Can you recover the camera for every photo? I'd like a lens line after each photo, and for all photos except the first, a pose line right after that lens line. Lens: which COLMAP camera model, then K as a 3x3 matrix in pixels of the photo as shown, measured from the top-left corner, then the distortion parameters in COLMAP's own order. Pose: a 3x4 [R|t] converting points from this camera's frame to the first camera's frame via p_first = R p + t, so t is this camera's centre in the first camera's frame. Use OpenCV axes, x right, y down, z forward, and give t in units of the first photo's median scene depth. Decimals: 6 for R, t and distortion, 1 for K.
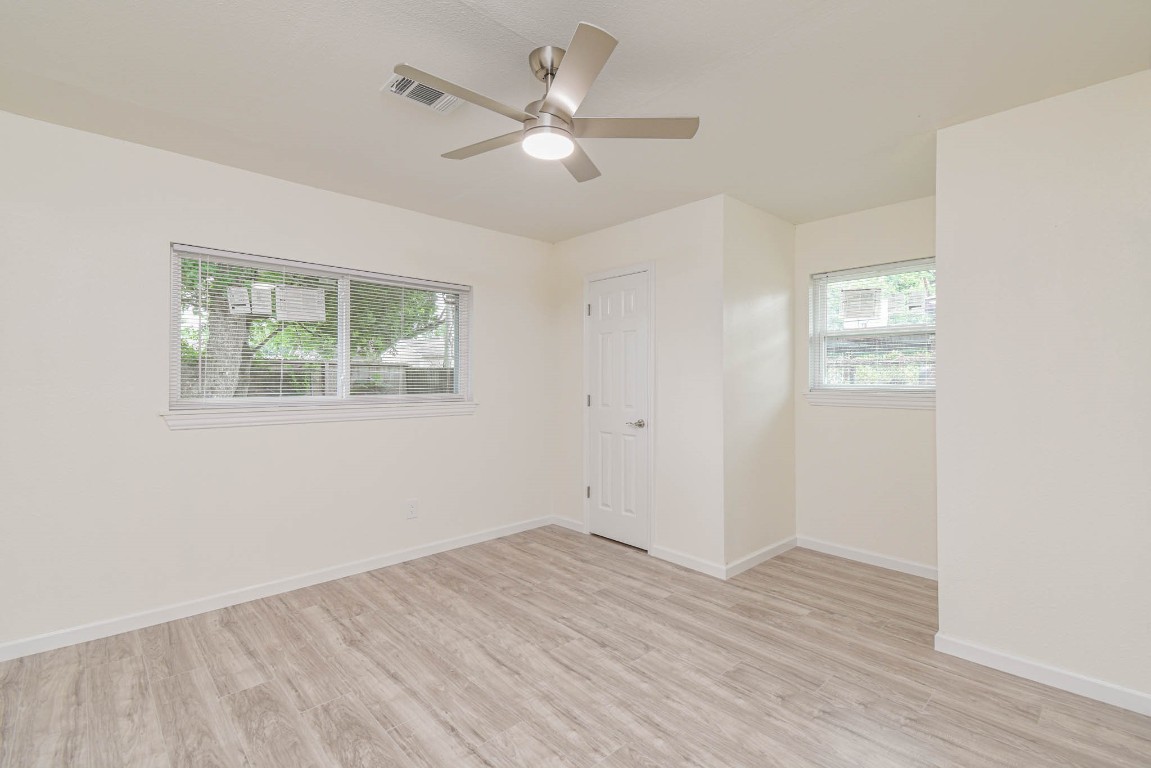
lens RADIAL K [[517.1, 0, 572.5], [0, 517.1, 382.1], [0, 0, 1]] dist [0.025518, -0.022096]
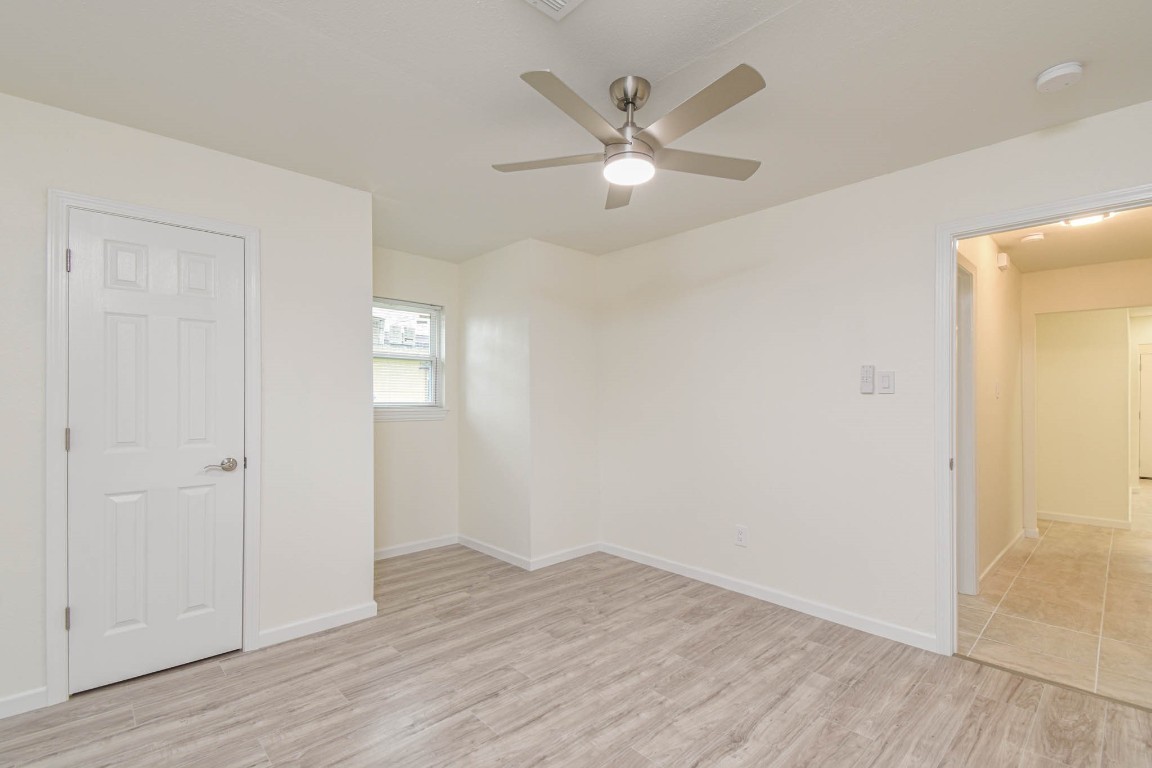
lens RADIAL K [[517.5, 0, 573.0], [0, 517.5, 382.1], [0, 0, 1]] dist [0.025518, -0.022096]
pose [[-0.000469, 0.023346, 0.999727, -0.756802], [0.009802, 0.999680, -0.023341, -0.009128], [-0.999952, 0.009788, -0.000698, 0.764588]]
